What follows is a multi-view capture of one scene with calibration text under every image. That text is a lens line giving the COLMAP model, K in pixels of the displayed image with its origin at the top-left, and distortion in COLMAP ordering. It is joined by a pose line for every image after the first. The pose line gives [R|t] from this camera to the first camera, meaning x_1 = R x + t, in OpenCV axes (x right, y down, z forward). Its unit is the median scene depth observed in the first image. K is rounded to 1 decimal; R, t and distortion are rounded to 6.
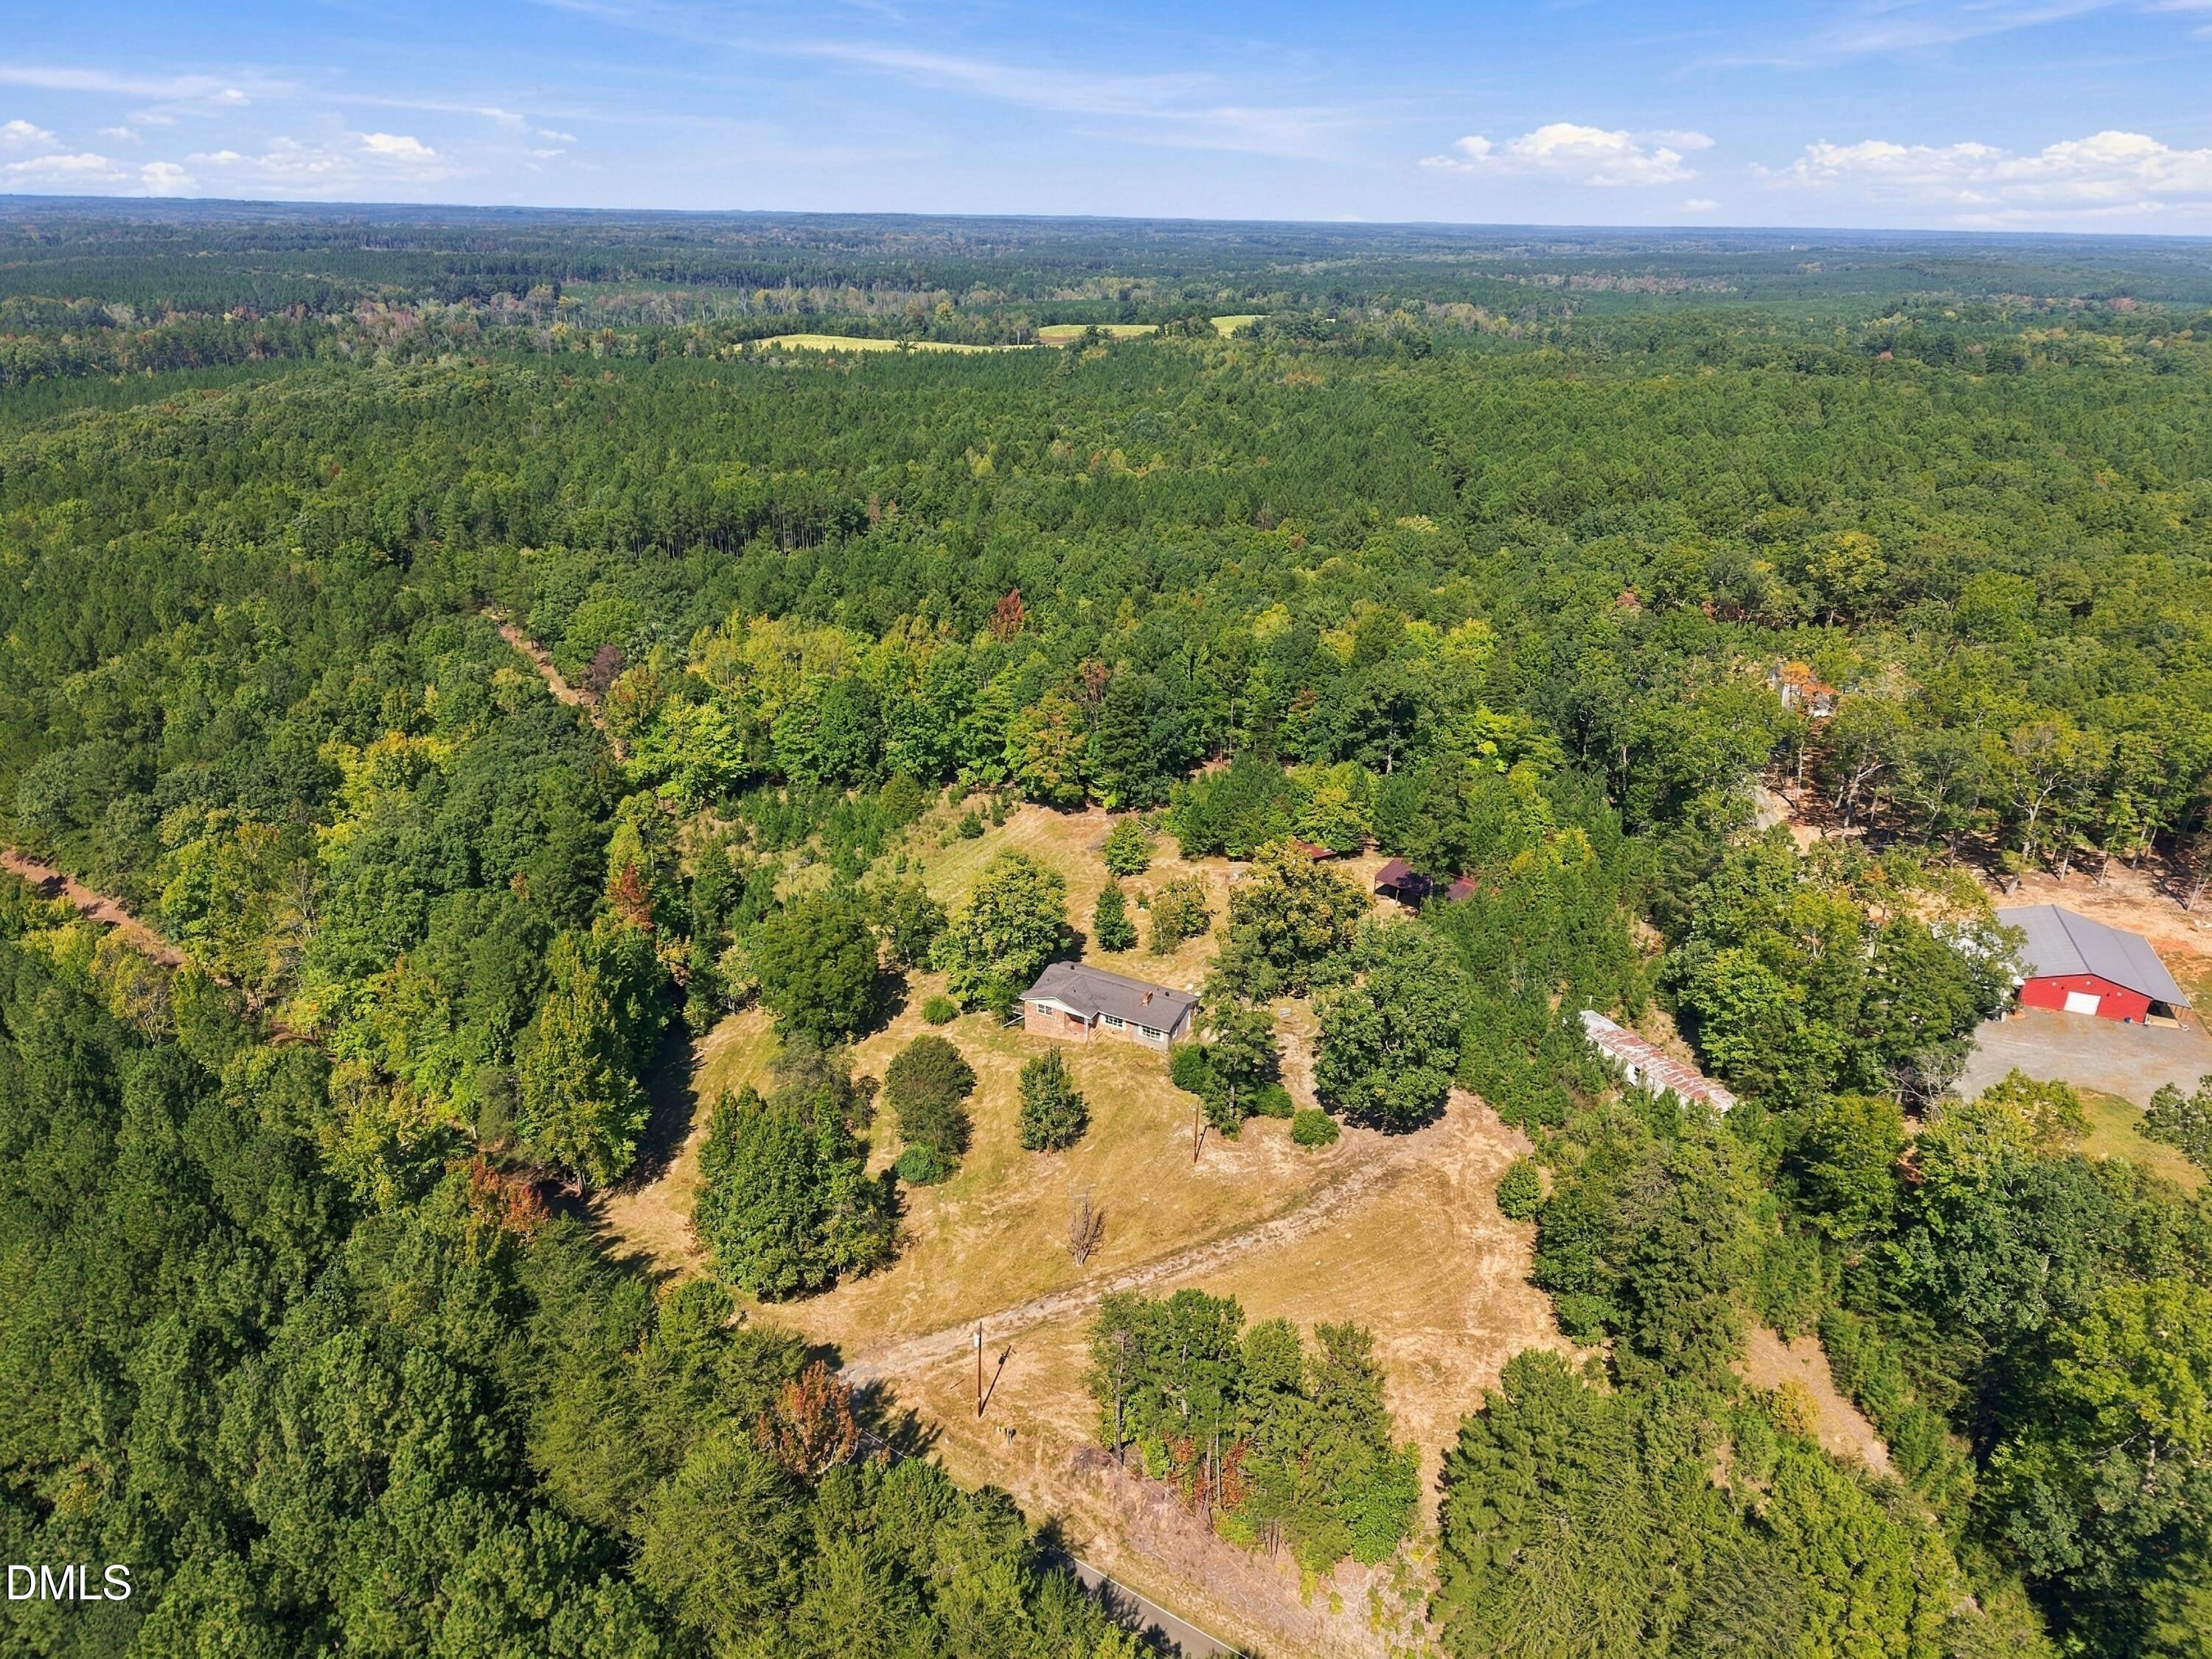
lens RADIAL K [[1492.0, 0, 1094.4], [0, 1492.0, 827.9], [0, 0, 1]] dist [0.022455, -0.007163]
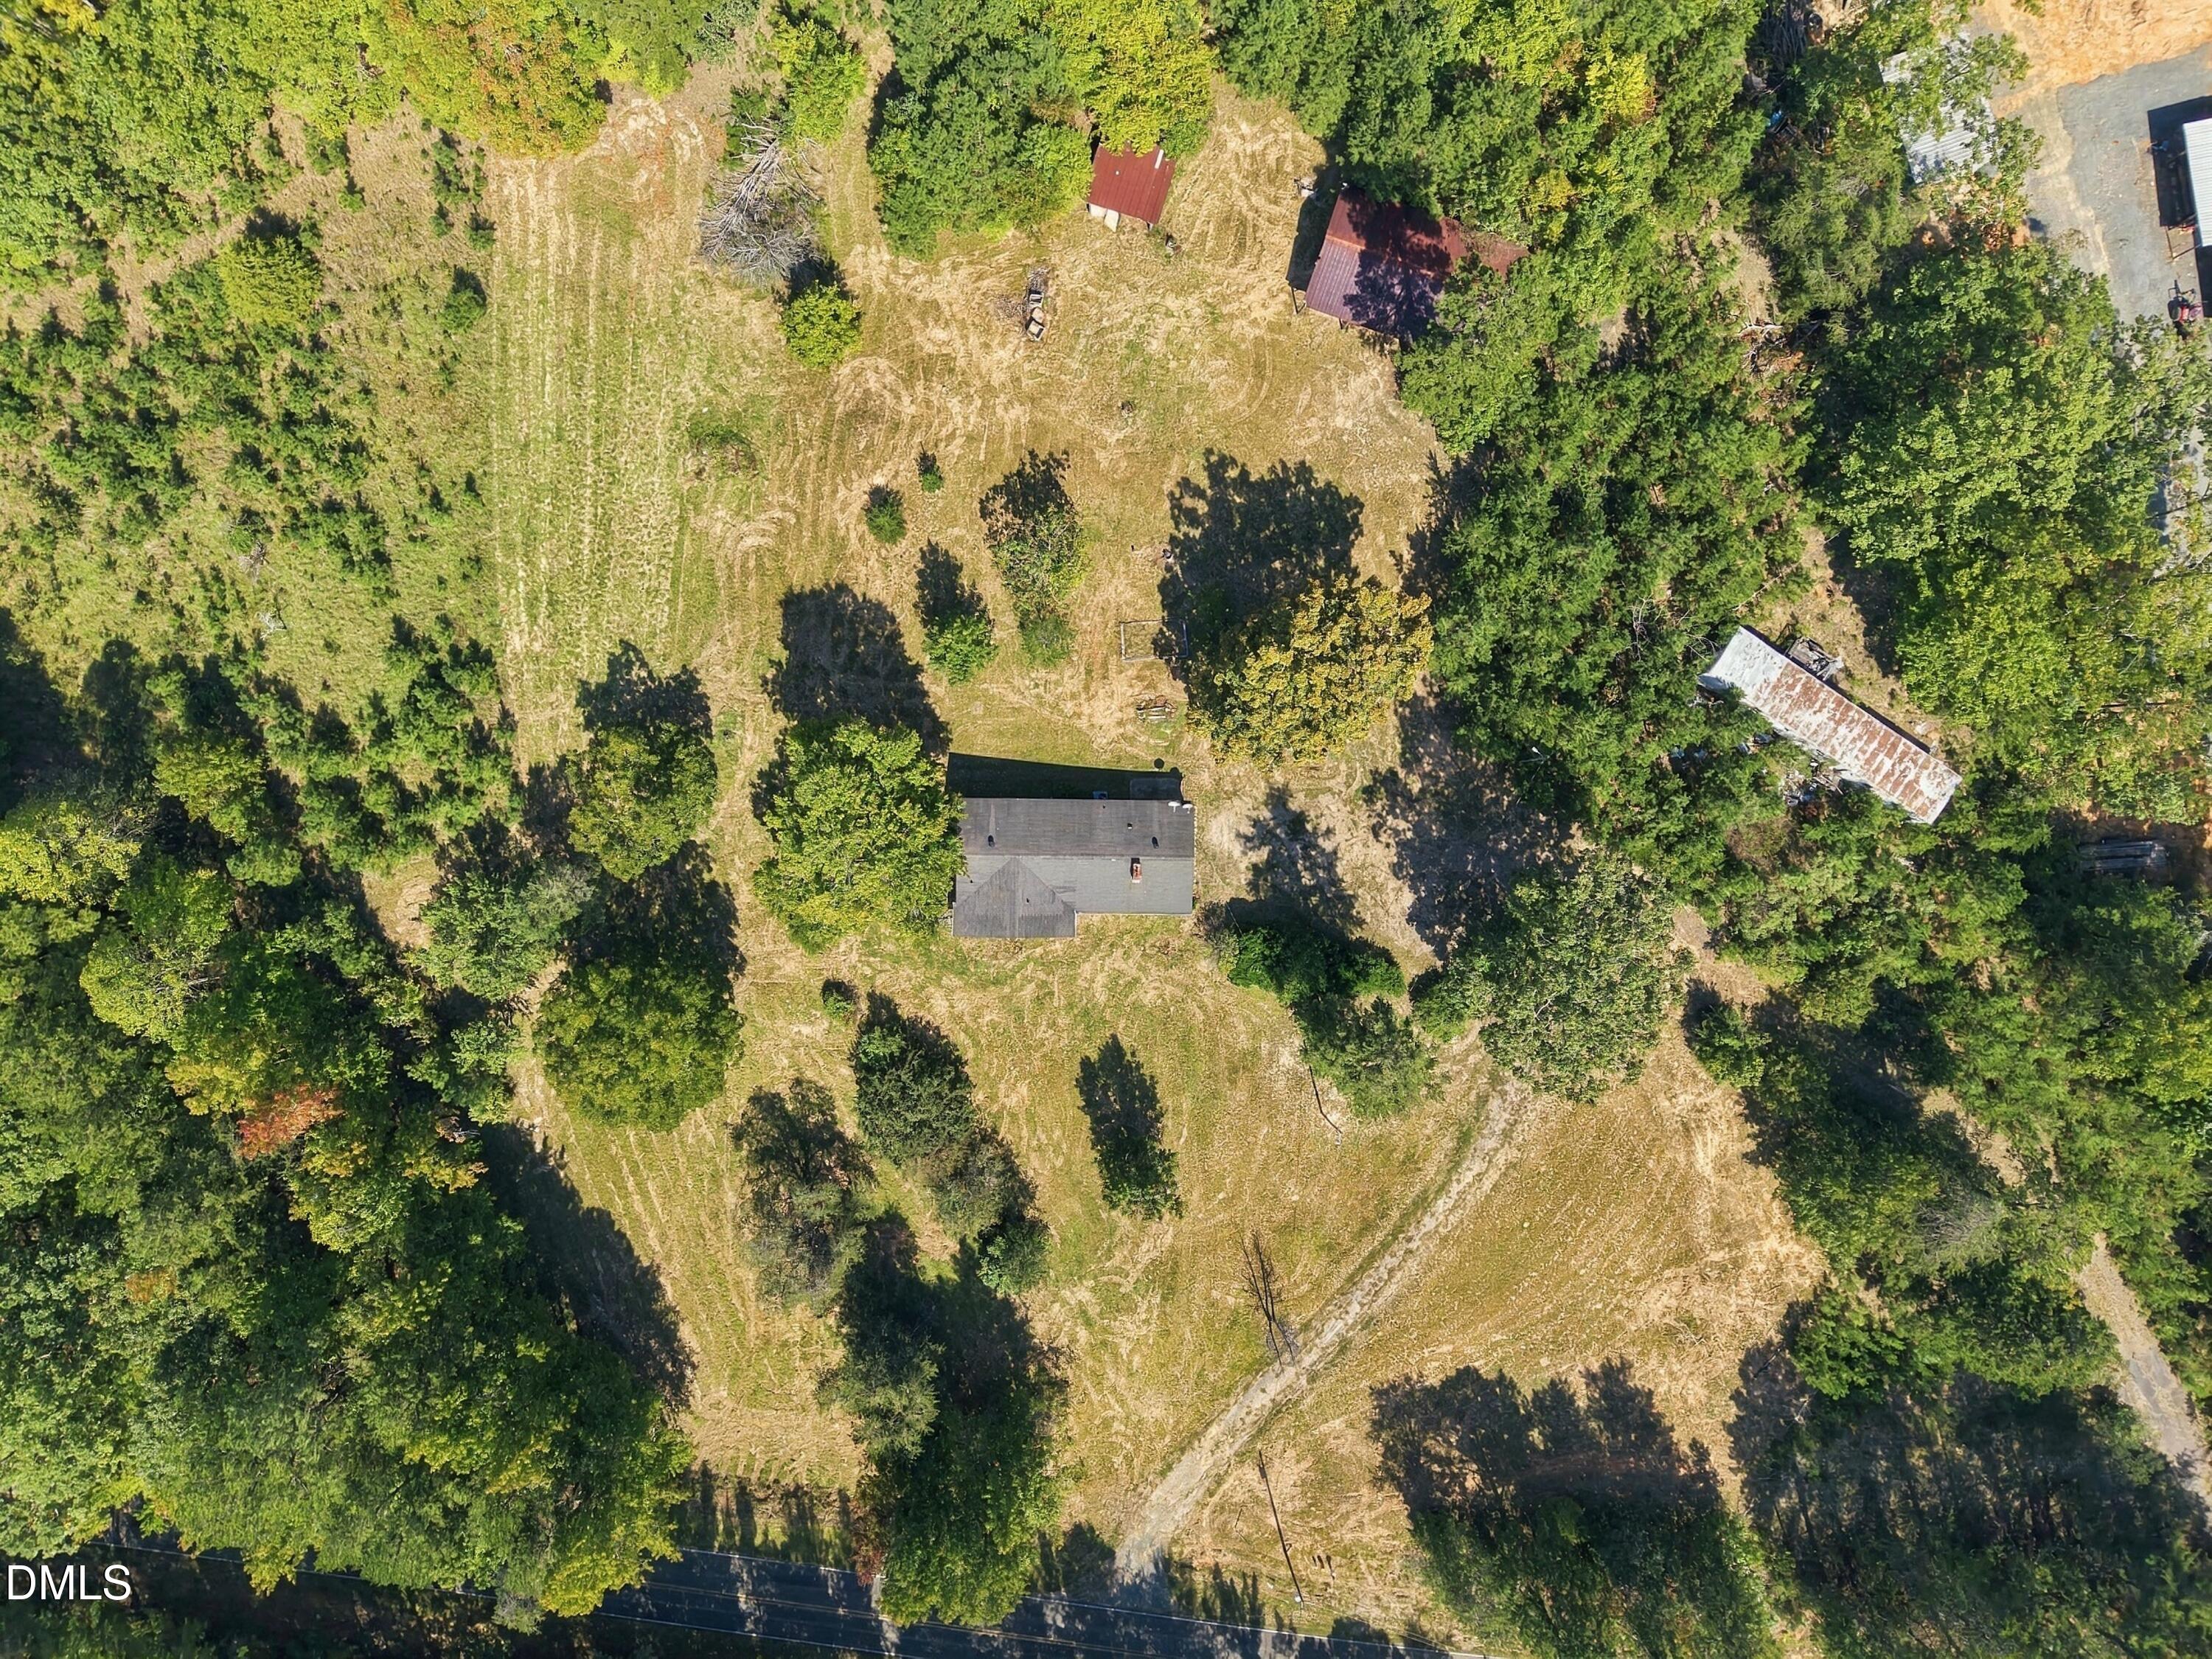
lens RADIAL K [[1492.0, 0, 1094.4], [0, 1492.0, 827.9], [0, 0, 1]] dist [0.022455, -0.007163]
pose [[0.880373, -0.474250, 0.005590, 0.017835], [0.170293, 0.327079, 0.929526, -0.360306], [-0.442656, -0.817378, 0.368713, 0.546109]]
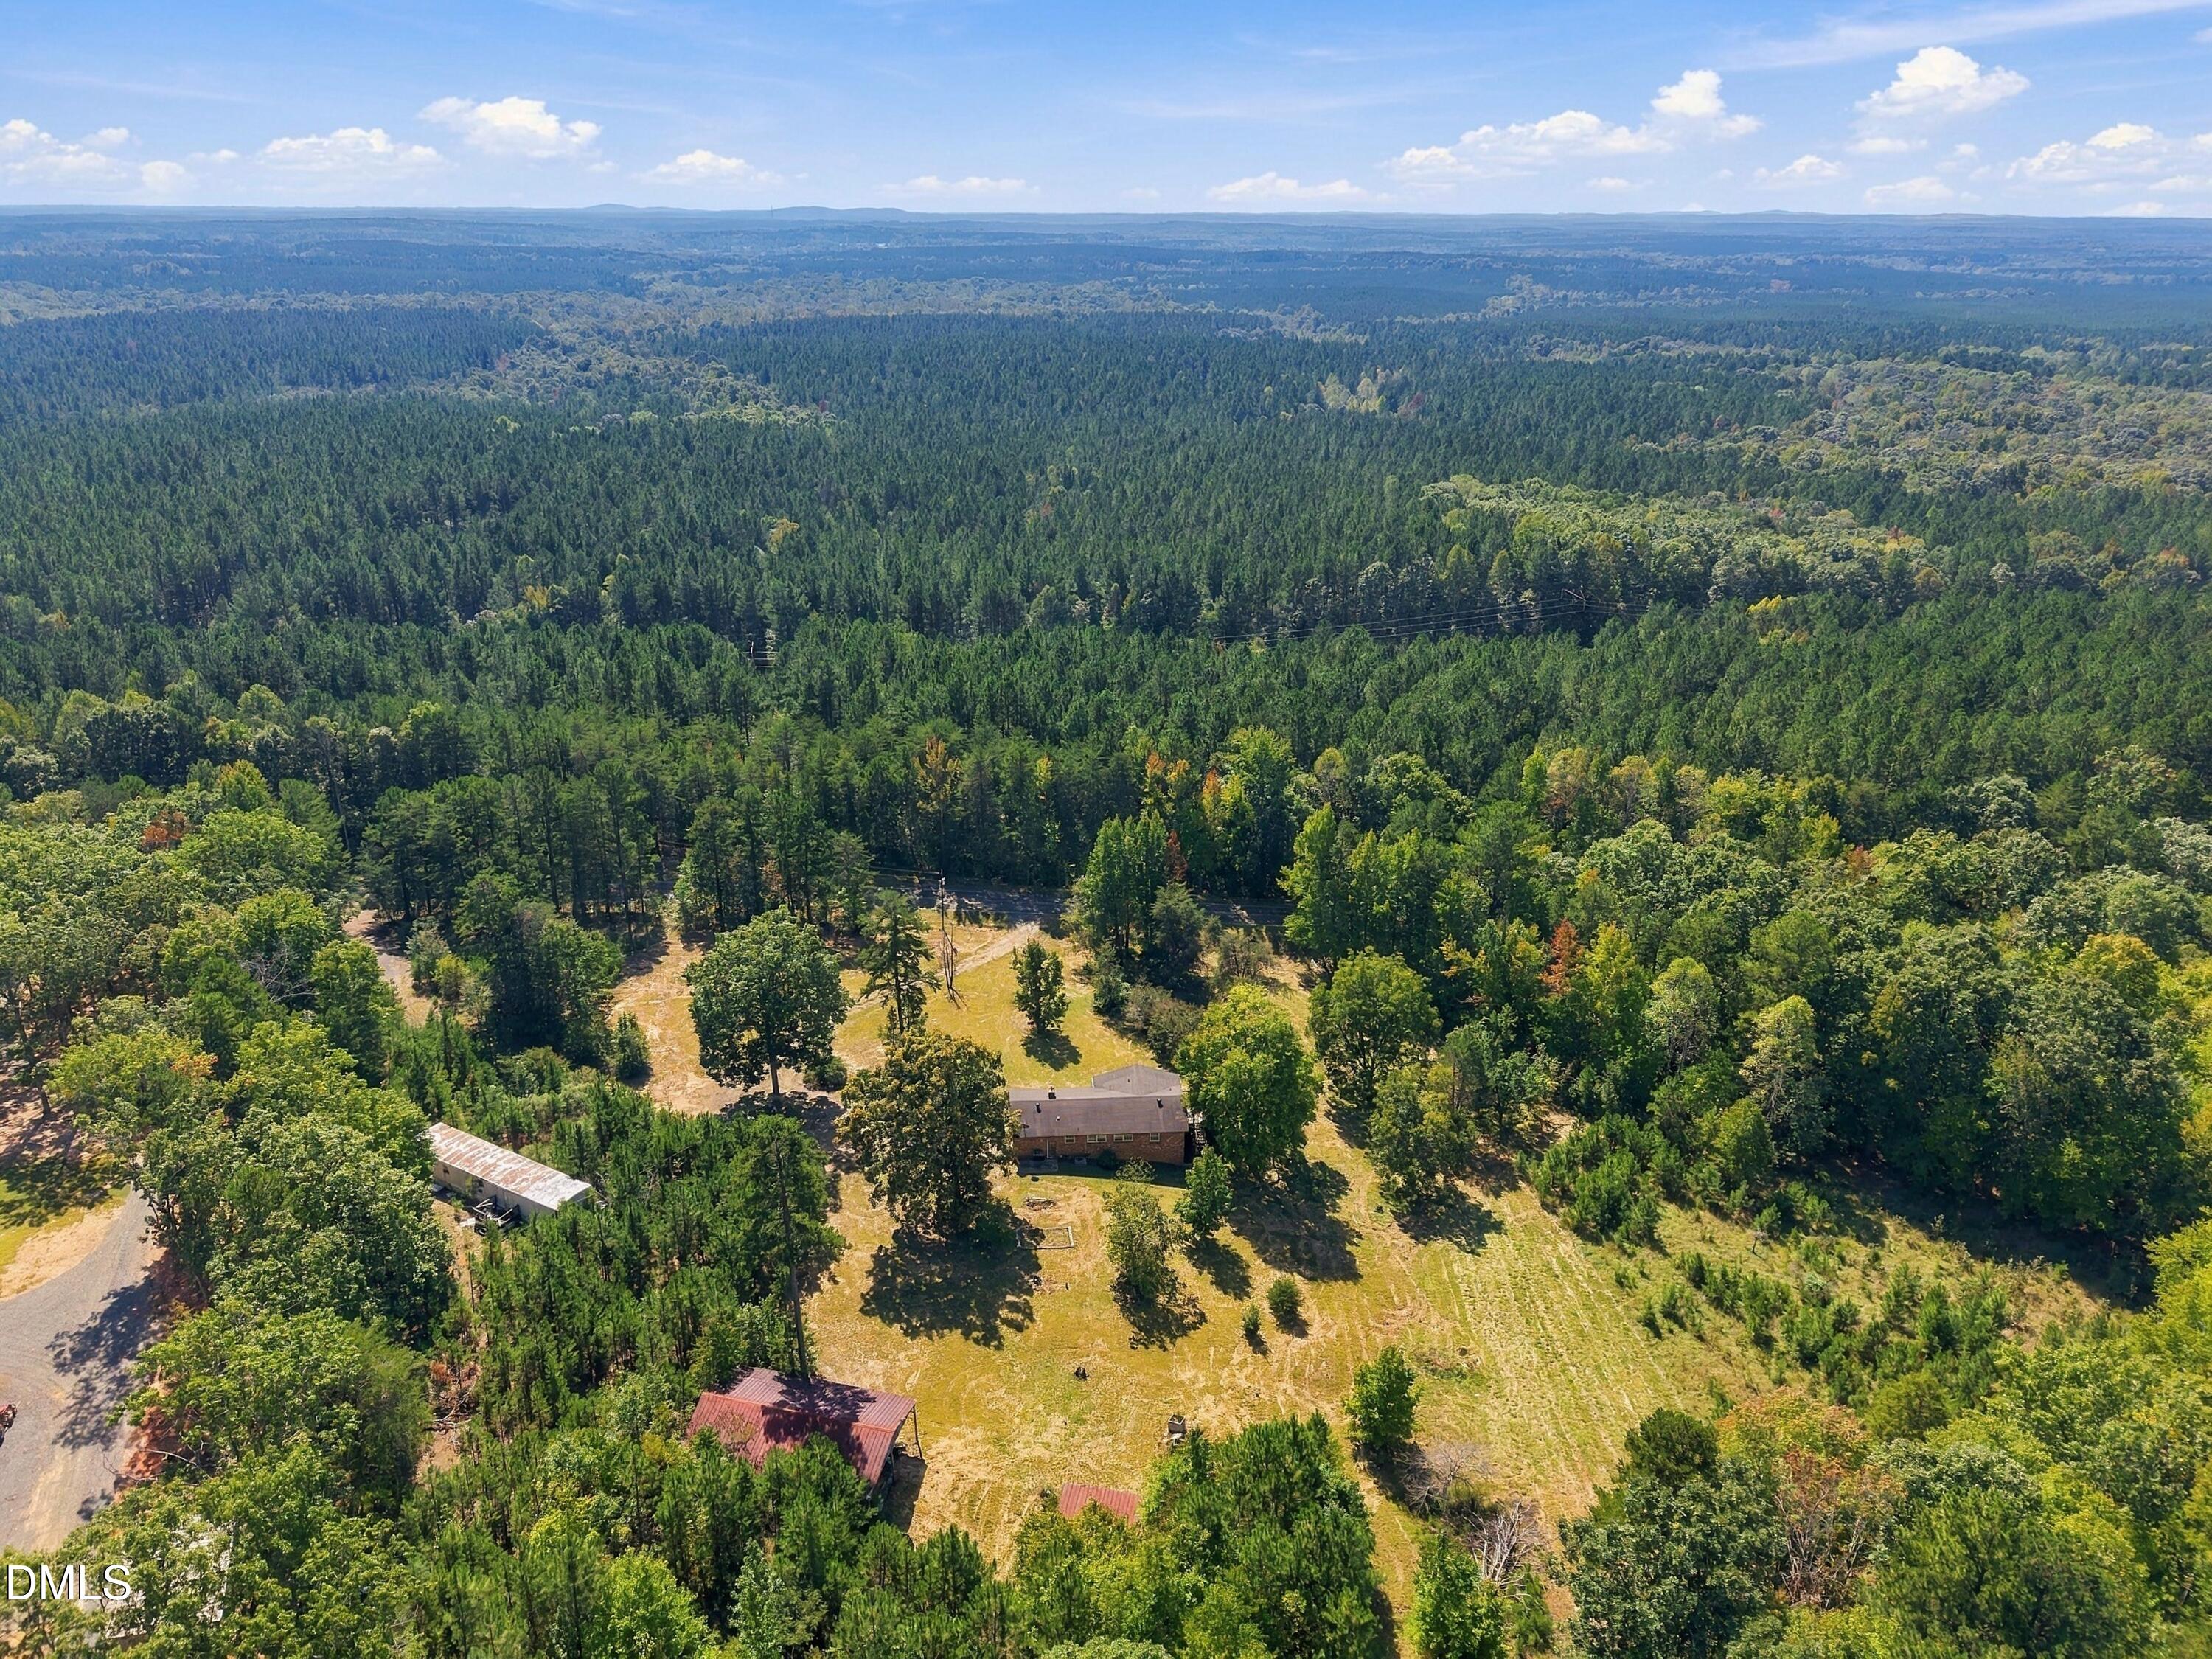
lens RADIAL K [[1492.0, 0, 1094.4], [0, 1492.0, 827.9], [0, 0, 1]] dist [0.022455, -0.007163]
pose [[-0.840814, 0.186332, -0.508244, 0.314592], [-0.226959, 0.731039, 0.643483, -0.419700], [0.491447, 0.656401, -0.572379, 1.003438]]
